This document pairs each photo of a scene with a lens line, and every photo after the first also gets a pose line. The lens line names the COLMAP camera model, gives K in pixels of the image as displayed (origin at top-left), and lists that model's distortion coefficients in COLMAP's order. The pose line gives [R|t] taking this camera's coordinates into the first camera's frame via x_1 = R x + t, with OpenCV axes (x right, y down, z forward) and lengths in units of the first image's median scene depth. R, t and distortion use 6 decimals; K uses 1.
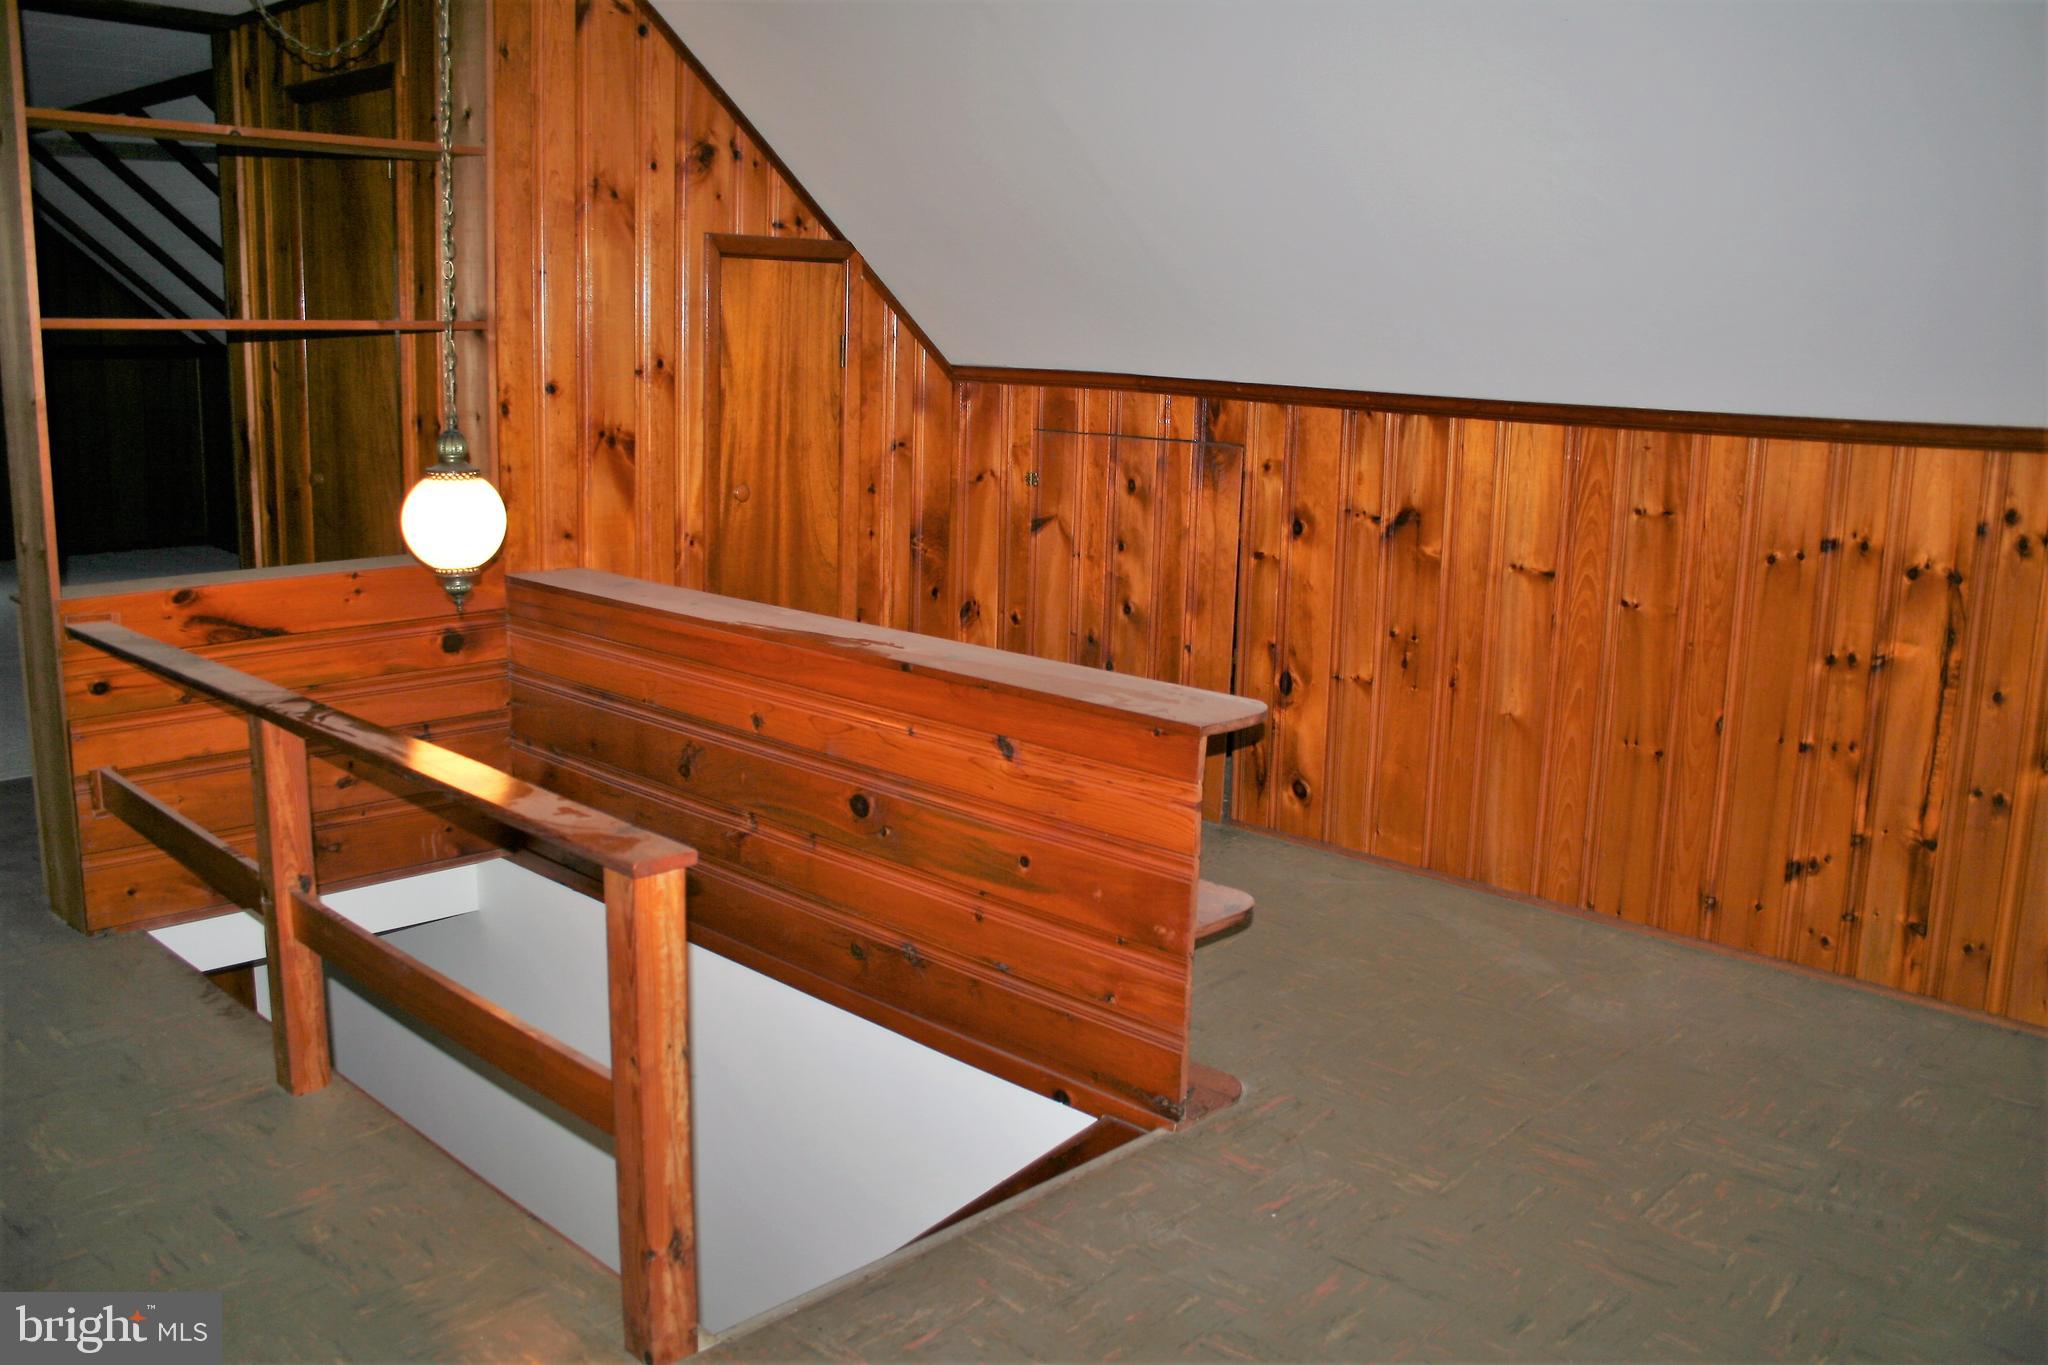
lens RADIAL K [[1690.5, 0, 1019.8], [0, 1690.5, 650.0], [0, 0, 1]] dist [-0.155947, 0.130669]
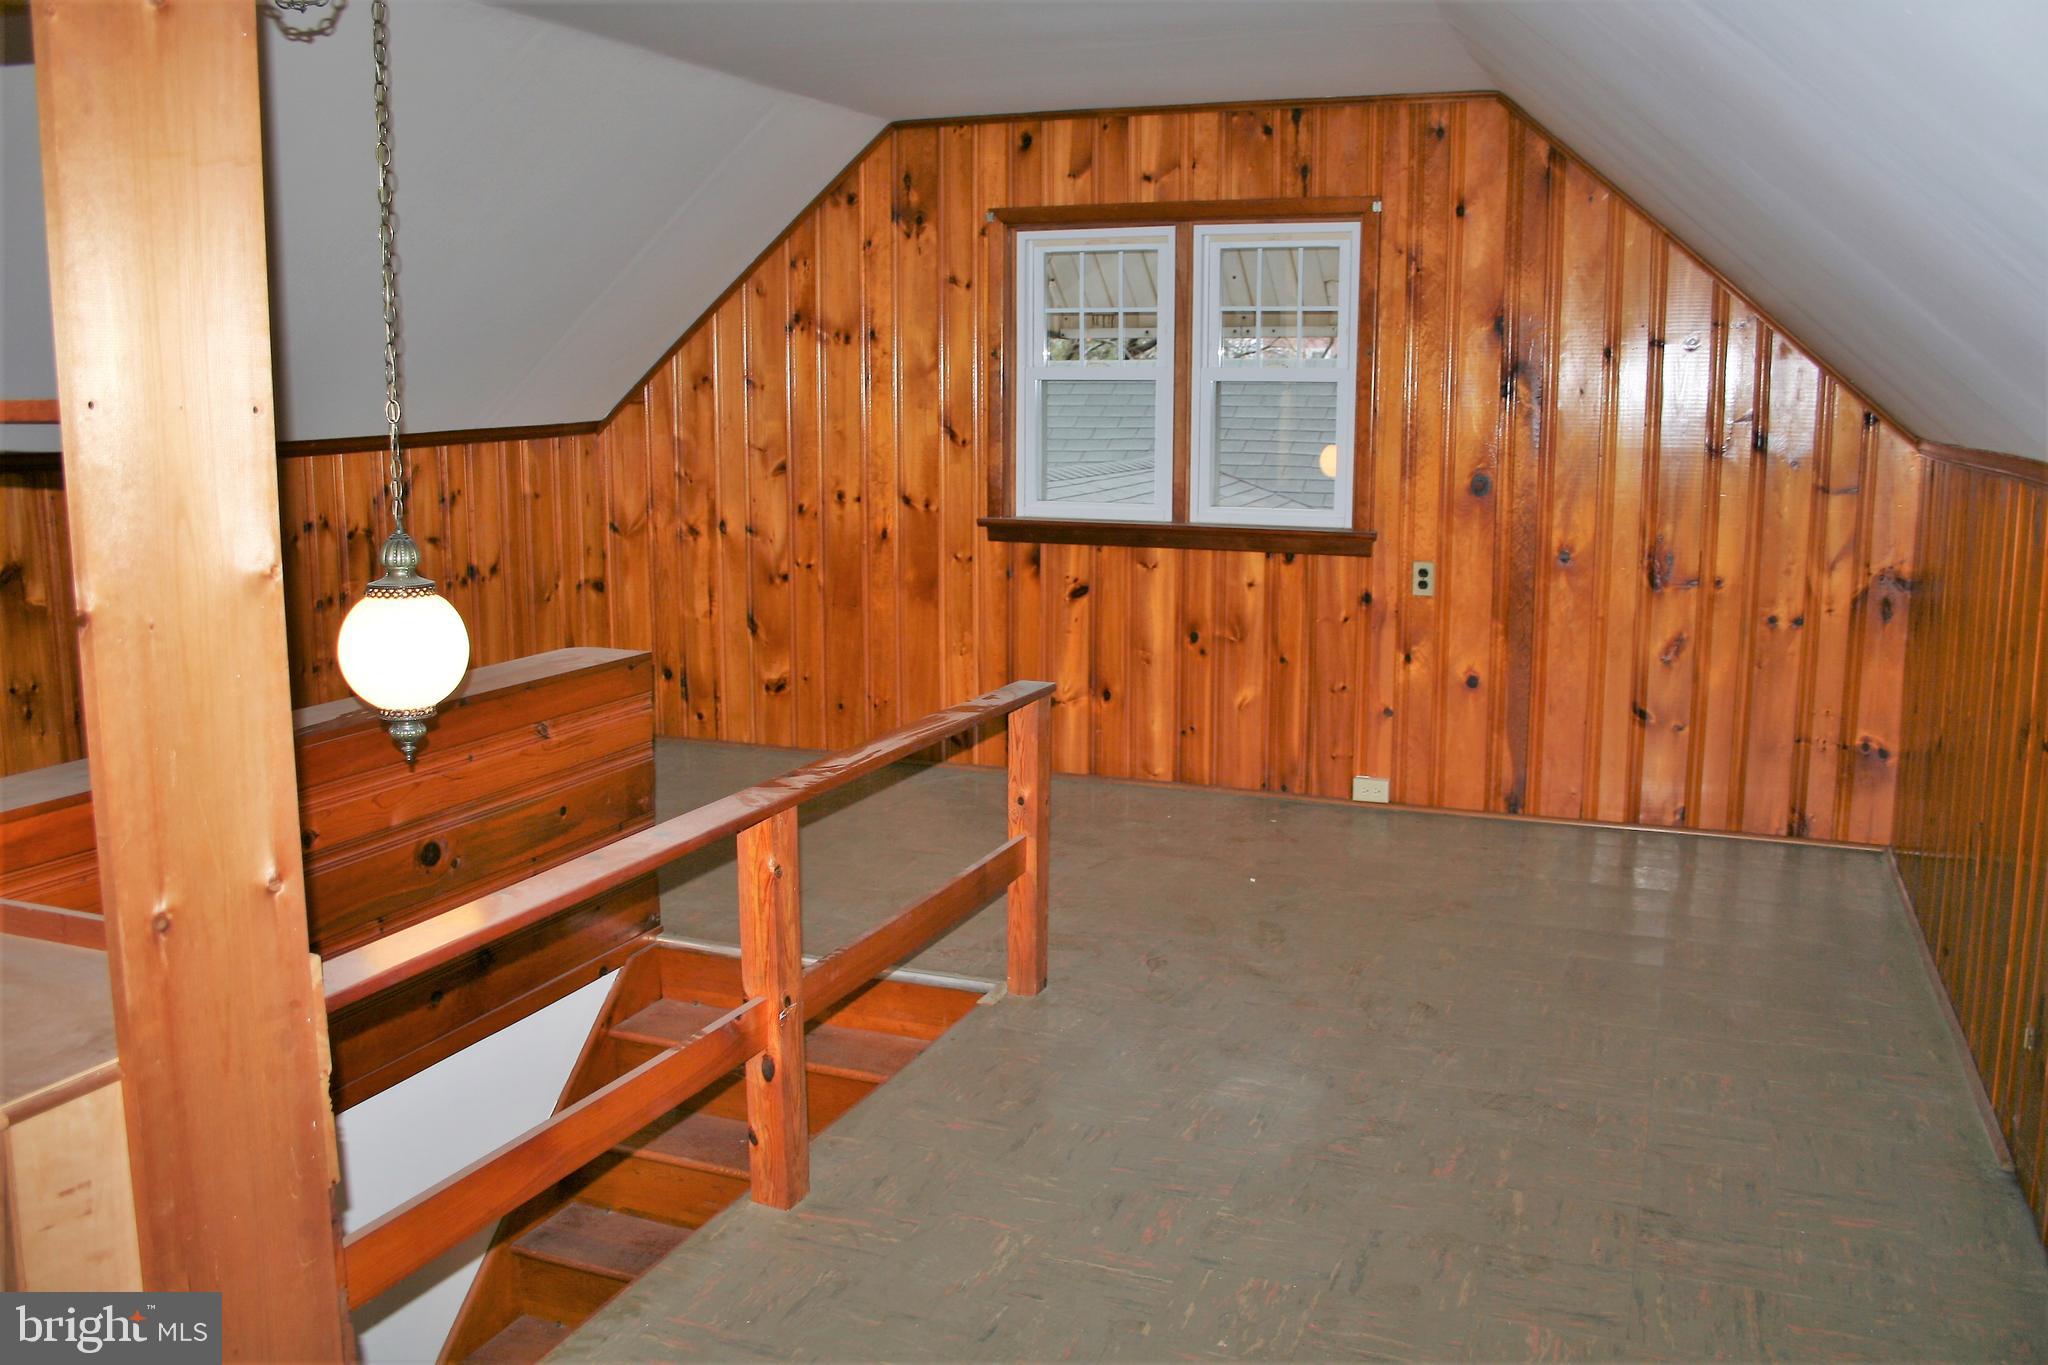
lens RADIAL K [[1690.5, 0, 1019.8], [0, 1690.5, 650.0], [0, 0, 1]] dist [-0.155947, 0.130669]
pose [[-0.356266, -0.163979, 0.919883, -0.898140], [0.165236, 0.957908, 0.234752, -0.163862], [-0.919658, 0.235632, -0.314175, 0.750201]]
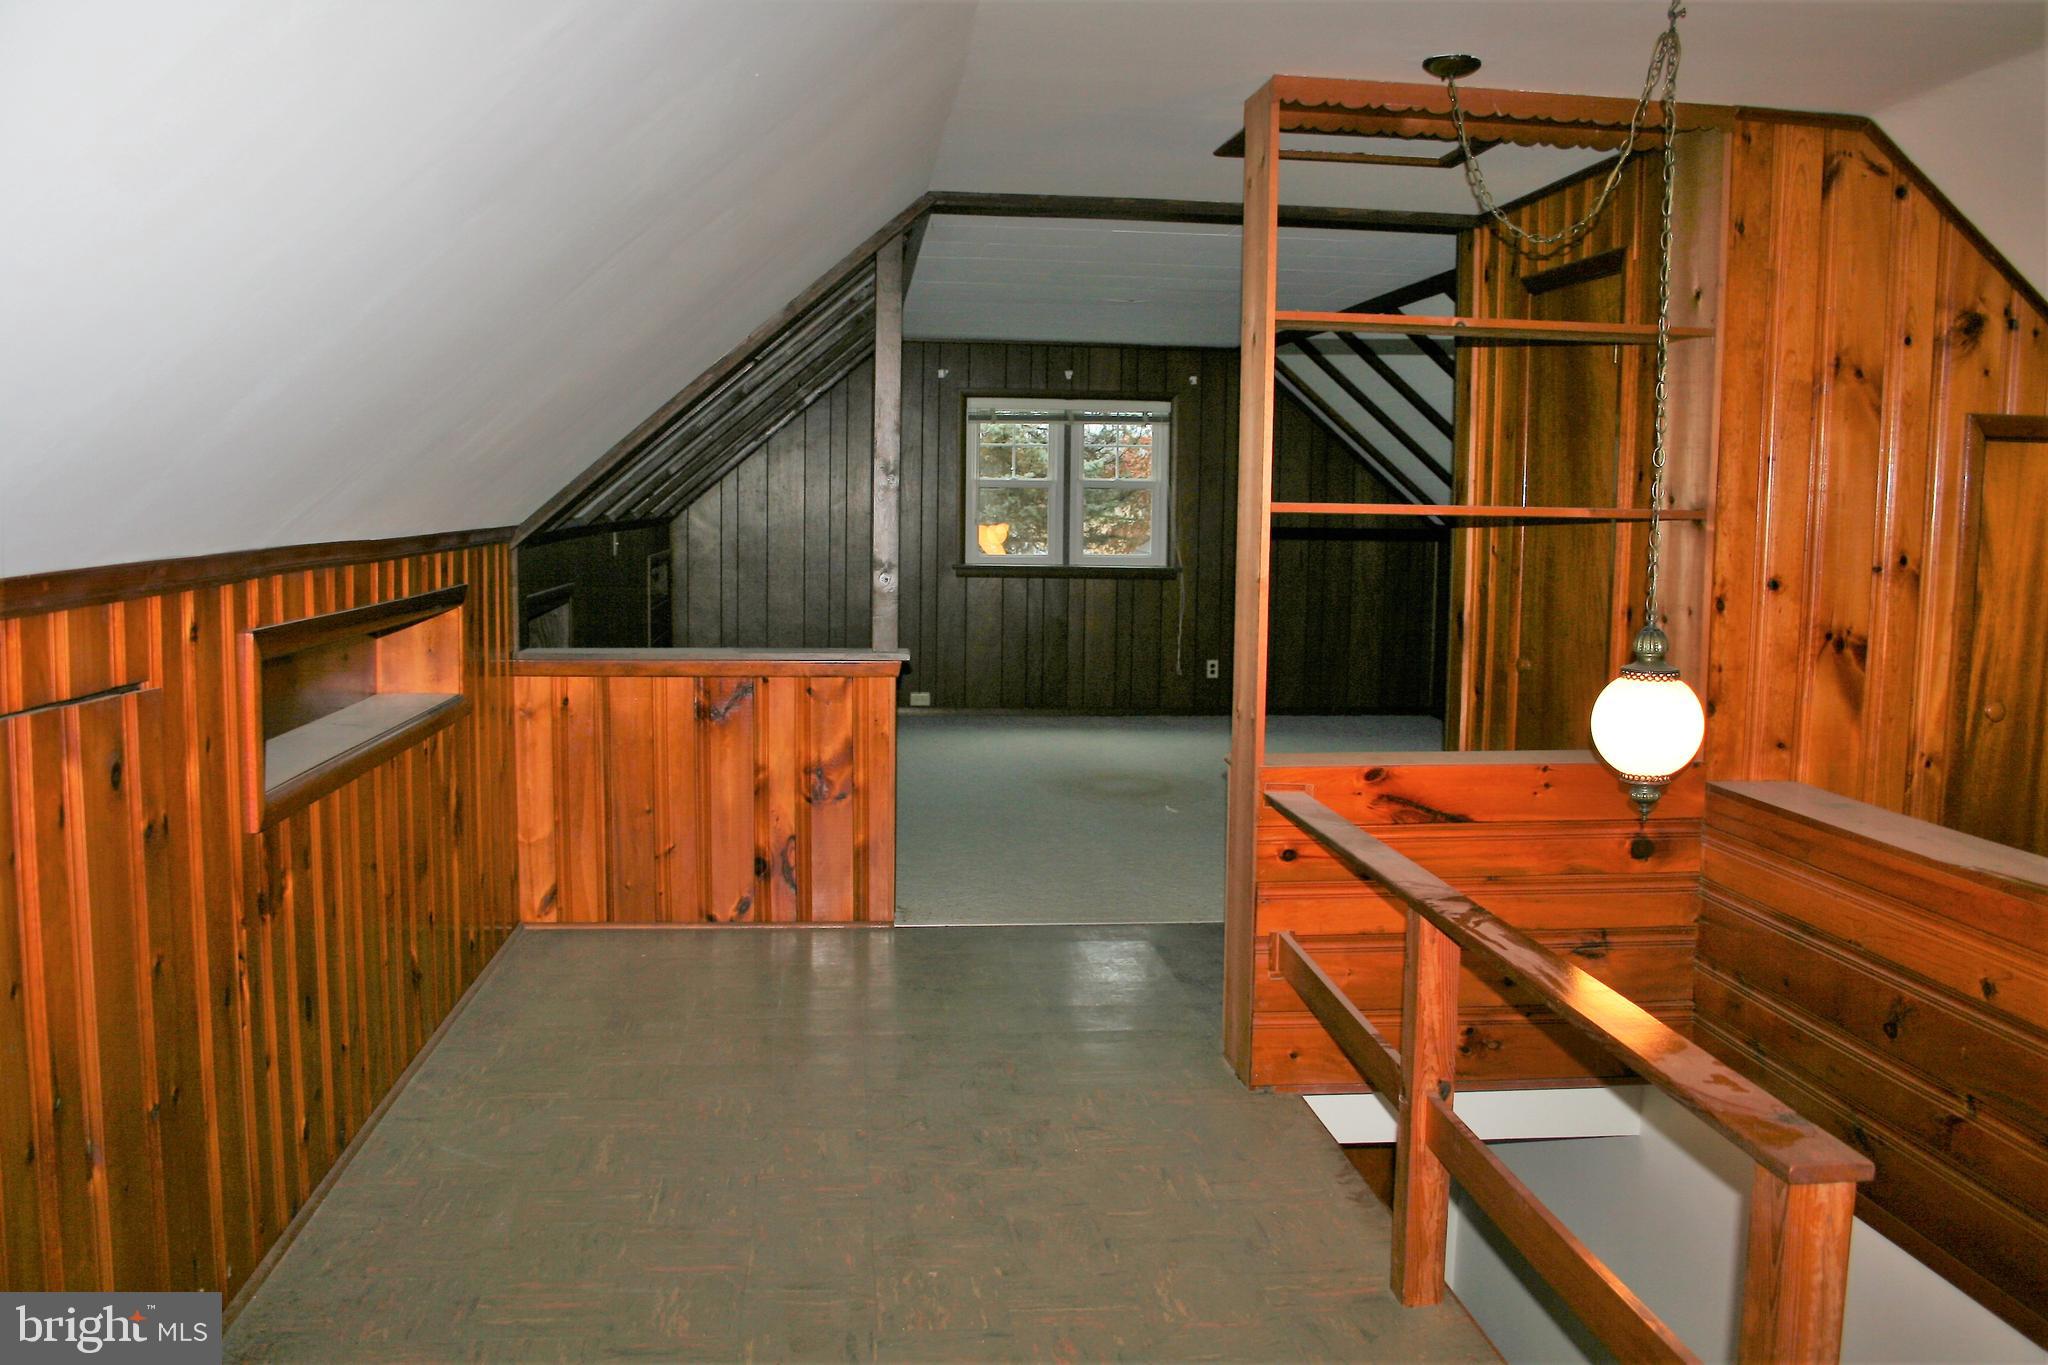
lens RADIAL K [[1690.5, 0, 1019.8], [0, 1690.5, 650.0], [0, 0, 1]] dist [-0.155947, 0.130669]
pose [[0.756963, 0.048376, -0.651664, -0.003017], [-0.119369, 0.990713, -0.065111, -0.012787], [0.642462, 0.127075, 0.755708, 0.053146]]
